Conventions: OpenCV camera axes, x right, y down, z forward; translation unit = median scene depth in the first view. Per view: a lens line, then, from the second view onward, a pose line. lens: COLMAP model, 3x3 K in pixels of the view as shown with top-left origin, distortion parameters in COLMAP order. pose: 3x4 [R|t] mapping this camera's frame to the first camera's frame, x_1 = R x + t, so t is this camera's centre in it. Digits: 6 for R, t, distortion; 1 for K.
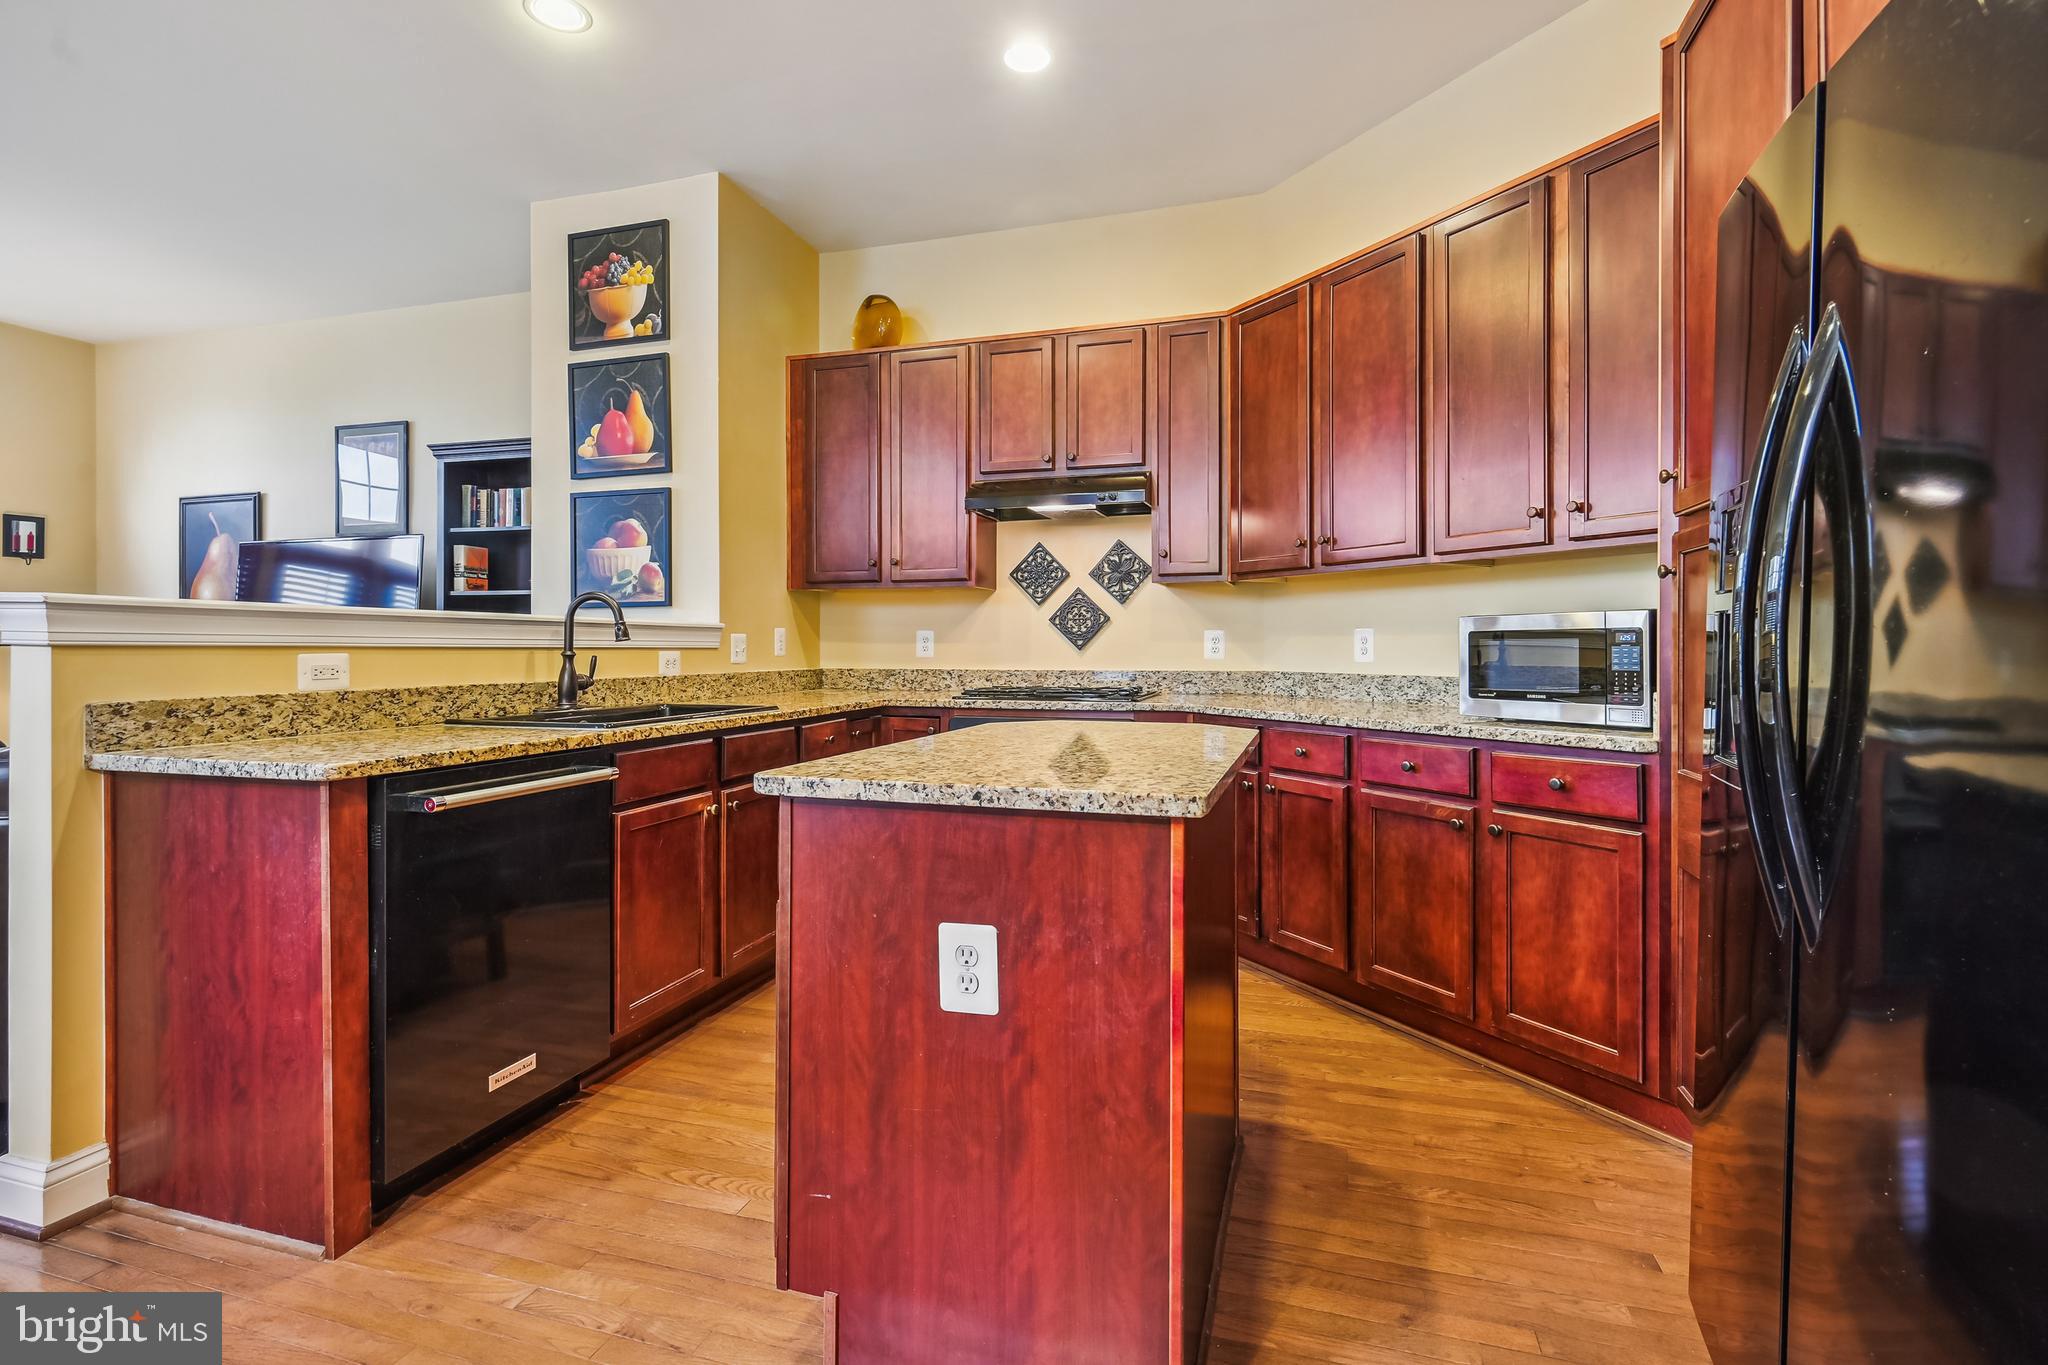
lens RADIAL K [[969.0, 0, 1026.2], [0, 969.0, 653.7], [0, 0, 1]] dist [0.010193, -0.004694]
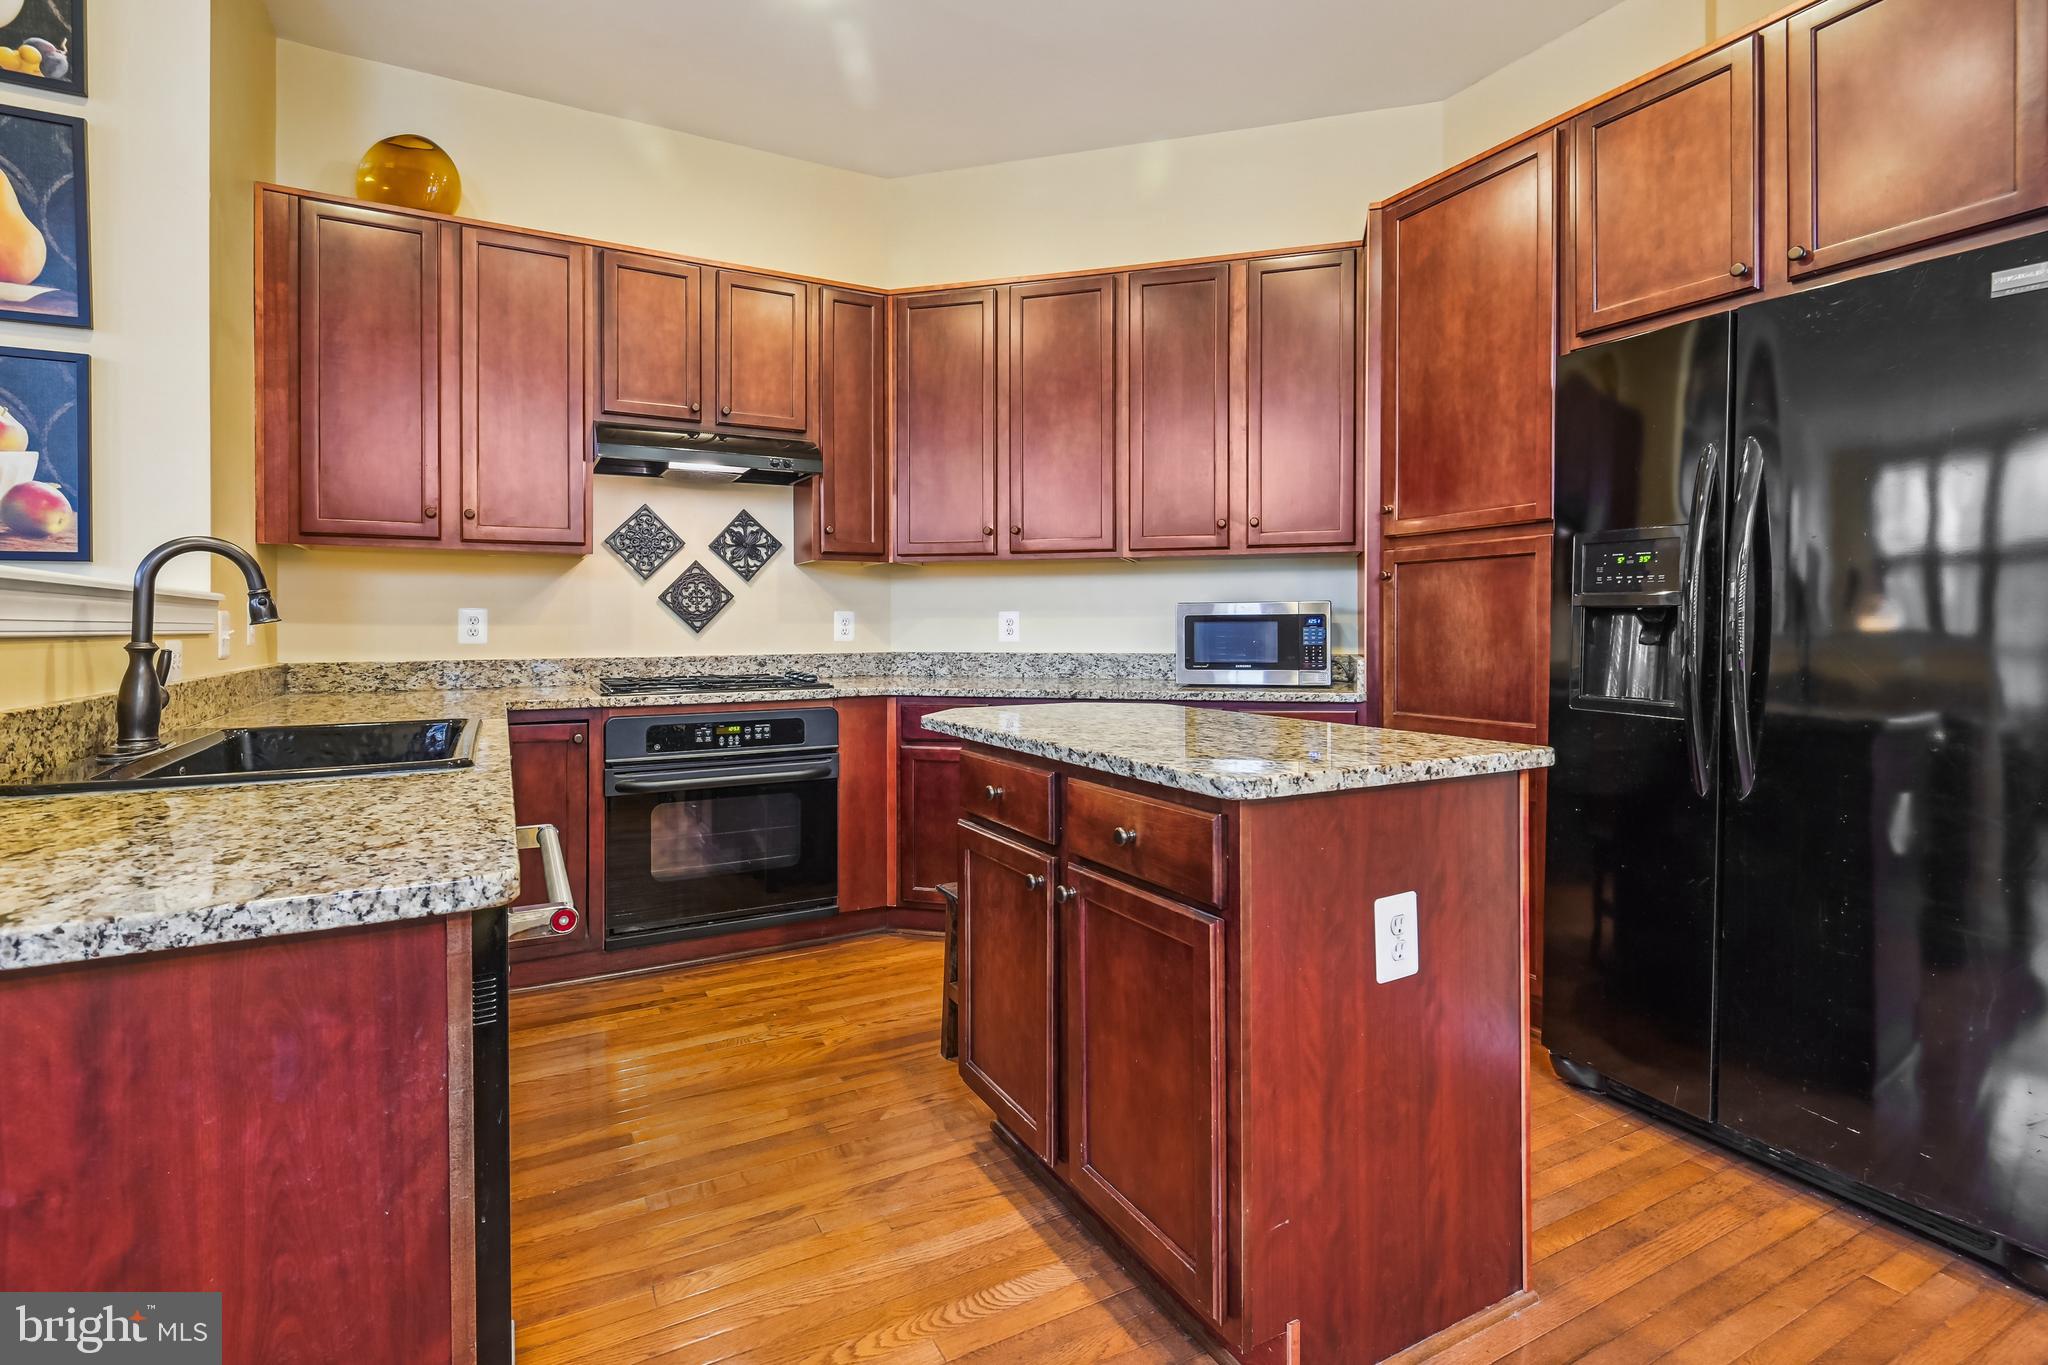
lens RADIAL K [[969.0, 0, 1028.9], [0, 969.0, 635.2], [0, 0, 1]] dist [0.010193, -0.004694]
pose [[0.694222, -0.009439, 0.719699, -0.427023], [0.008078, 0.999953, 0.005323, -0.004526], [-0.719716, 0.002119, 0.694266, 0.216847]]
